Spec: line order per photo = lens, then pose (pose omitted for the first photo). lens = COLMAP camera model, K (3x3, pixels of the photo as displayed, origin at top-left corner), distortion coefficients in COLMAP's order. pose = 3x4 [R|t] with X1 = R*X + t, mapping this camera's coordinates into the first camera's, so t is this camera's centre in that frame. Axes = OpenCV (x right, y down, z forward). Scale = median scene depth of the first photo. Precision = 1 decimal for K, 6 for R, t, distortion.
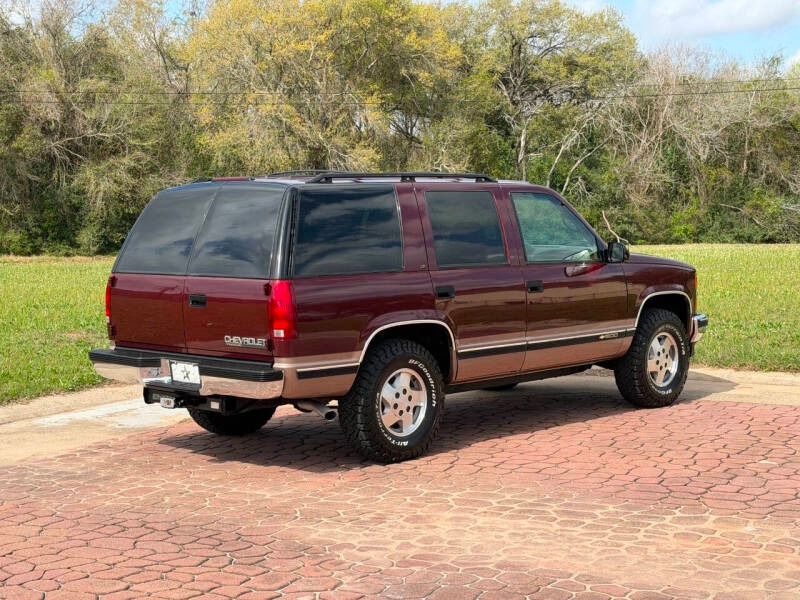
lens RADIAL K [[1353.2, 0, 400.7], [0, 1353.2, 322.0], [0, 0, 1]] dist [0.173130, -0.189509]
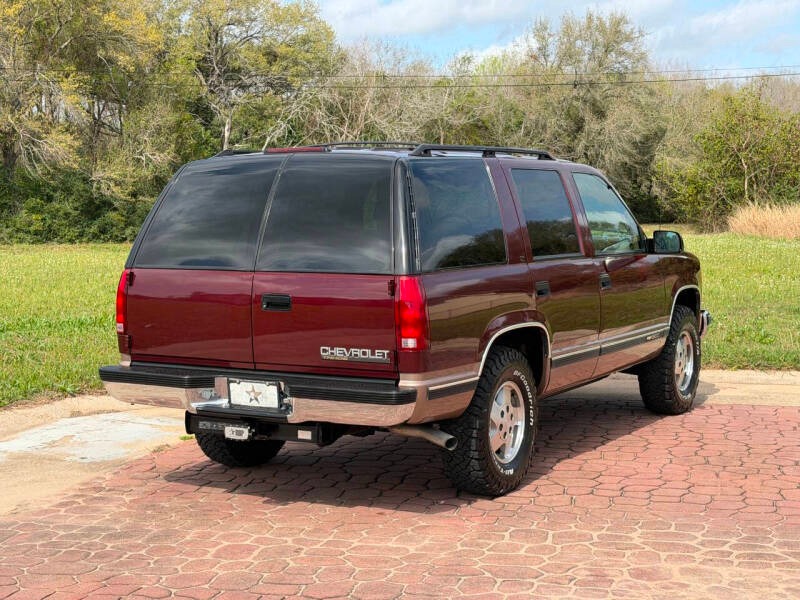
lens RADIAL K [[1353.2, 0, 400.7], [0, 1353.2, 322.0], [0, 0, 1]] dist [0.173130, -0.189509]
pose [[0.968693, -0.015328, 0.247789, -0.250554], [0.014234, 0.999879, 0.006205, -0.007701], [-0.247854, -0.002483, 0.968794, 0.198363]]
